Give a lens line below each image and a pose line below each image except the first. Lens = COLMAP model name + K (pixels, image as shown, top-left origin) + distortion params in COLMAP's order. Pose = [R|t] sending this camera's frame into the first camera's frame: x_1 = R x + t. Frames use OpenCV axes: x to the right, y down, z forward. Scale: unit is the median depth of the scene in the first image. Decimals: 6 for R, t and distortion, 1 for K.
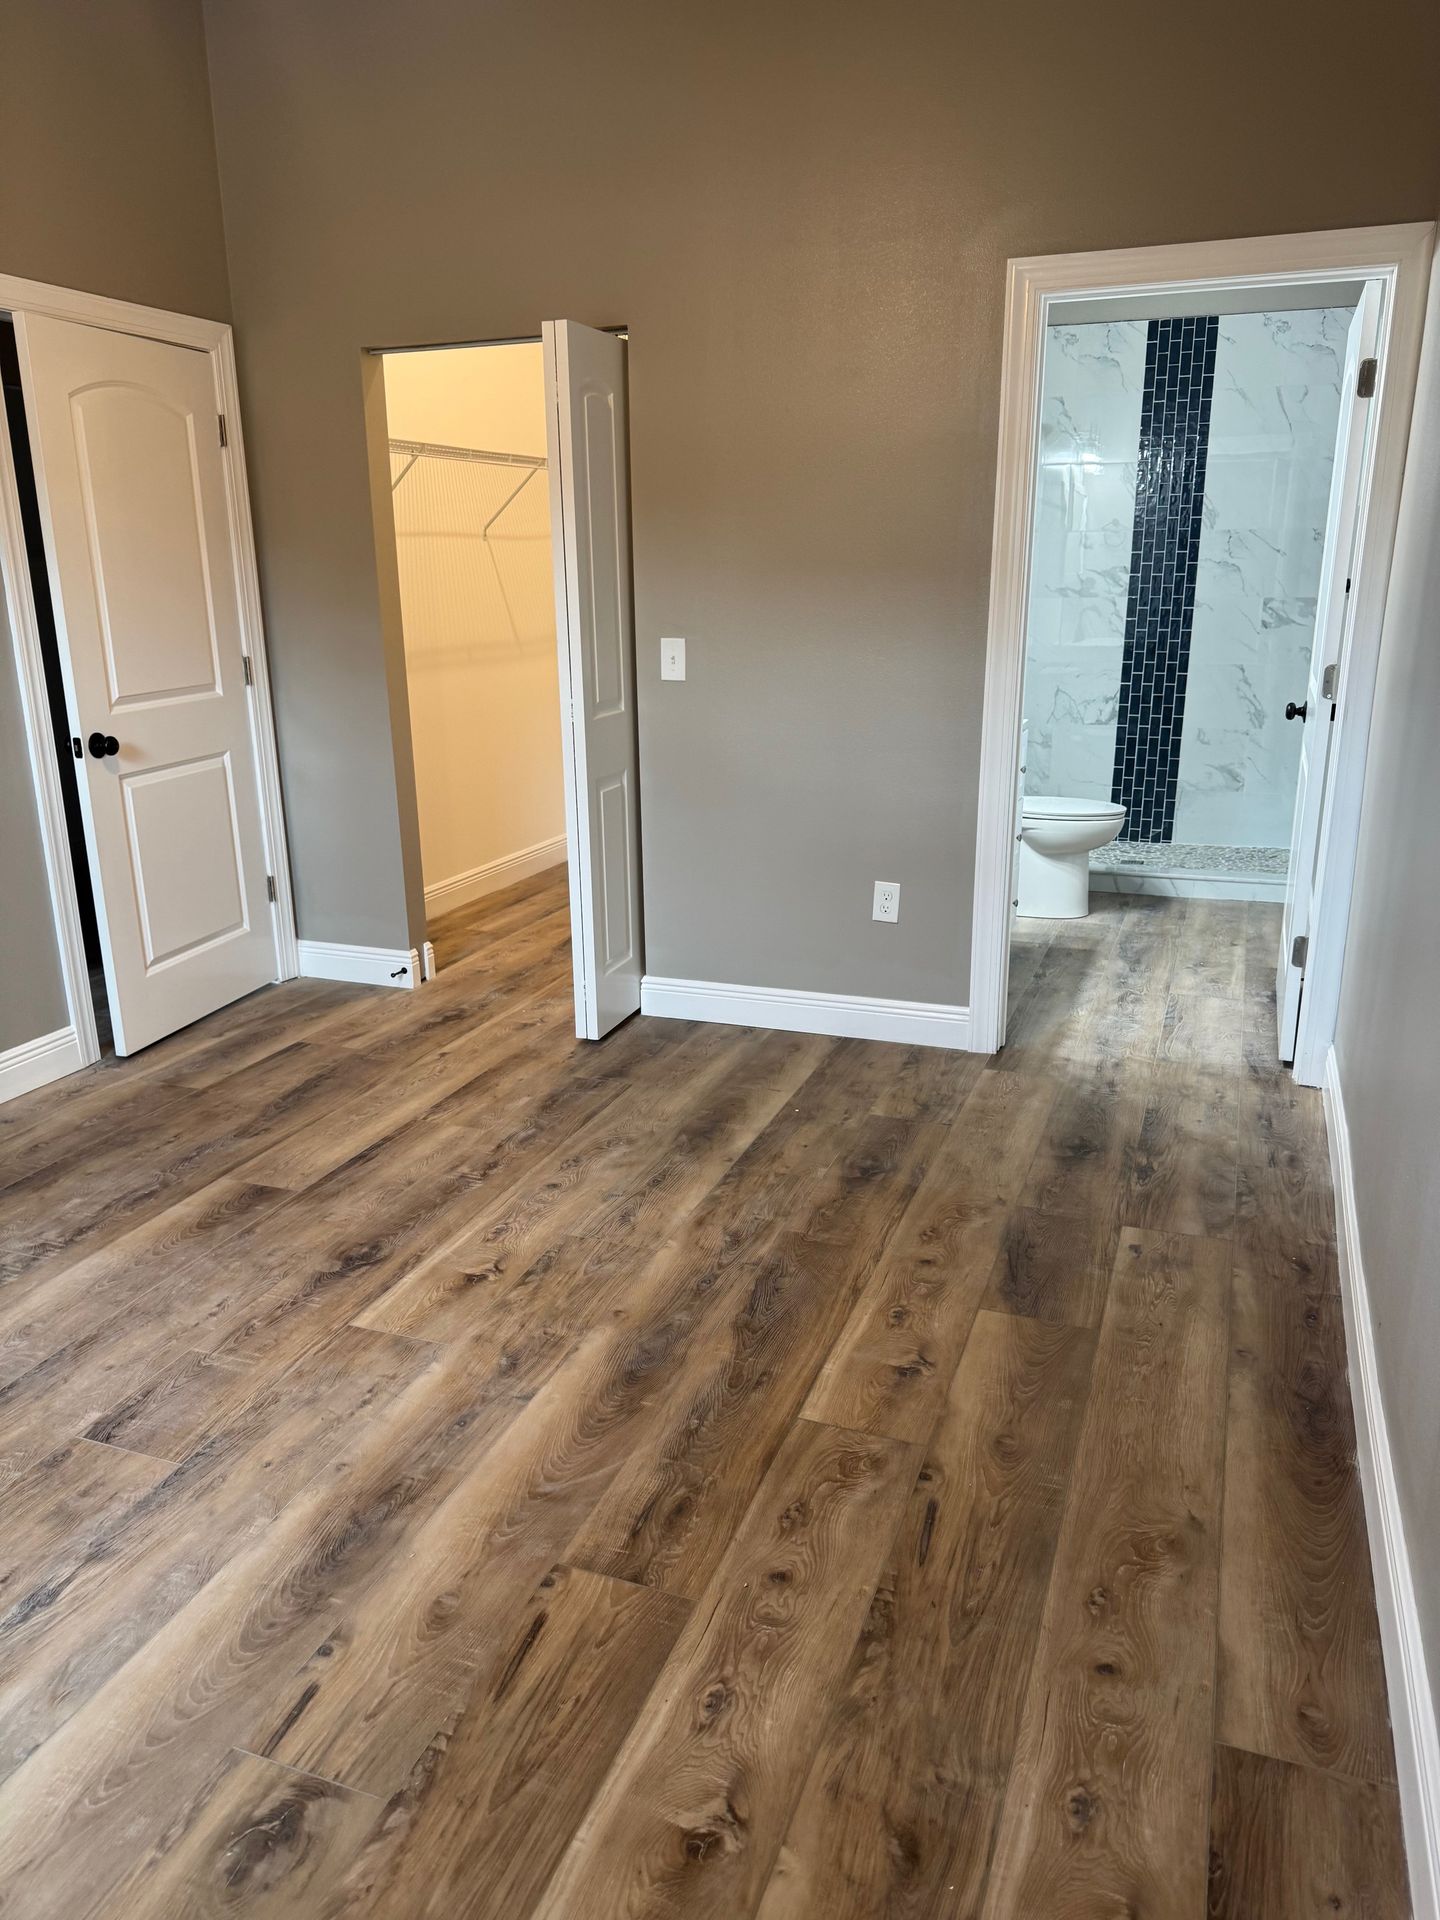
lens RADIAL K [[1354.7, 0, 711.1], [0, 1354.7, 960.1], [0, 0, 1]] dist [0.044735, -0.056207]
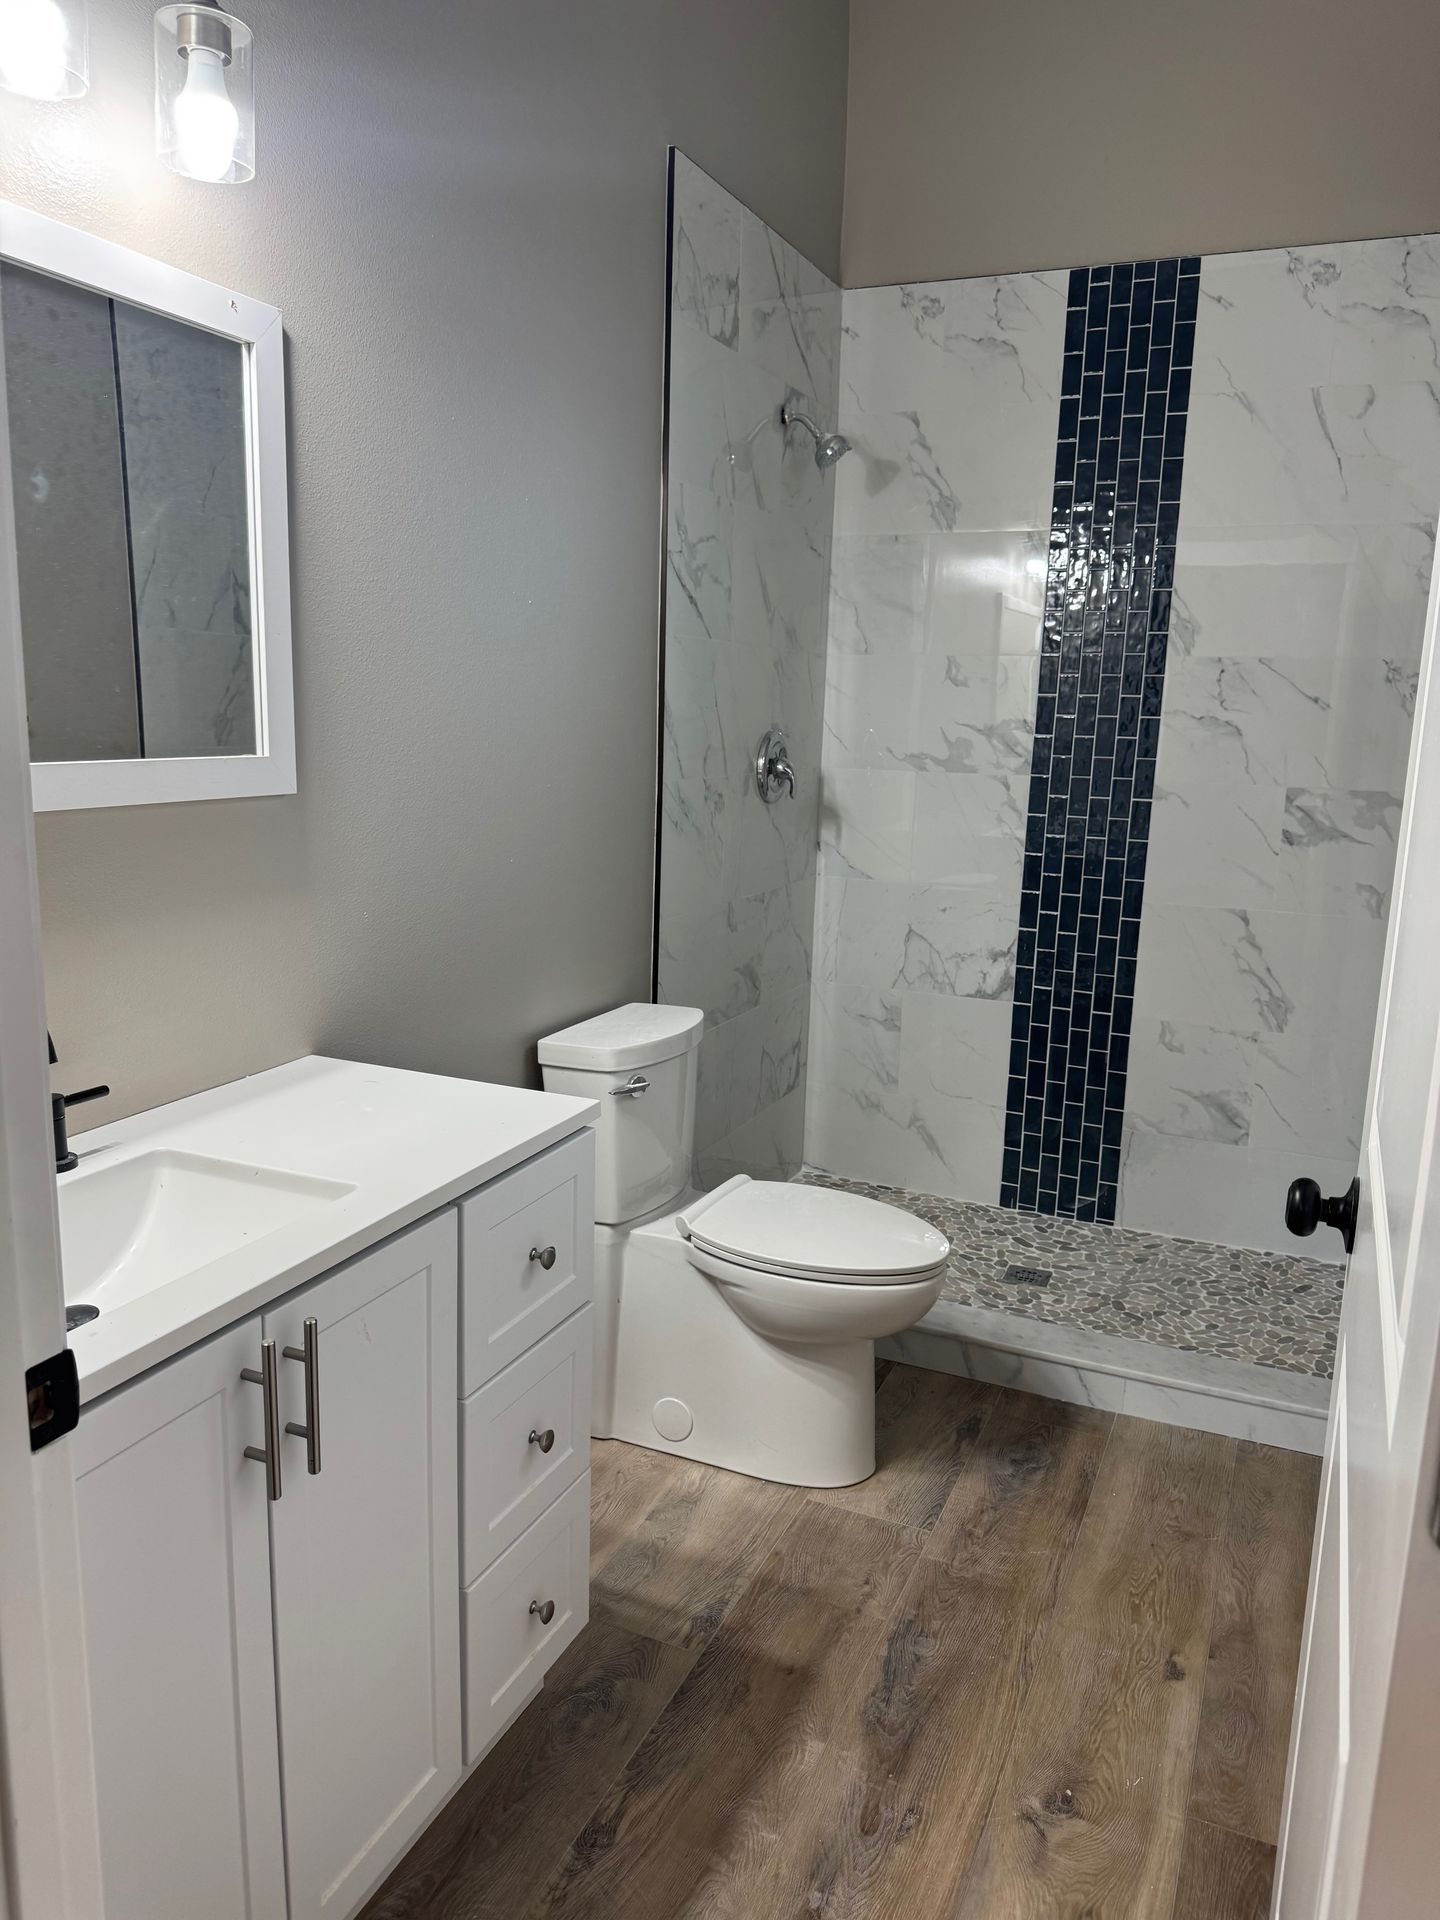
lens RADIAL K [[1354.7, 0, 710.8], [0, 1354.7, 969.6], [0, 0, 1]] dist [0.044735, -0.056207]
pose [[0.997999, 0.045801, -0.043586, 0.185768], [-0.049532, 0.994820, -0.088763, -0.122663], [0.039295, 0.090744, 0.995099, 0.420992]]
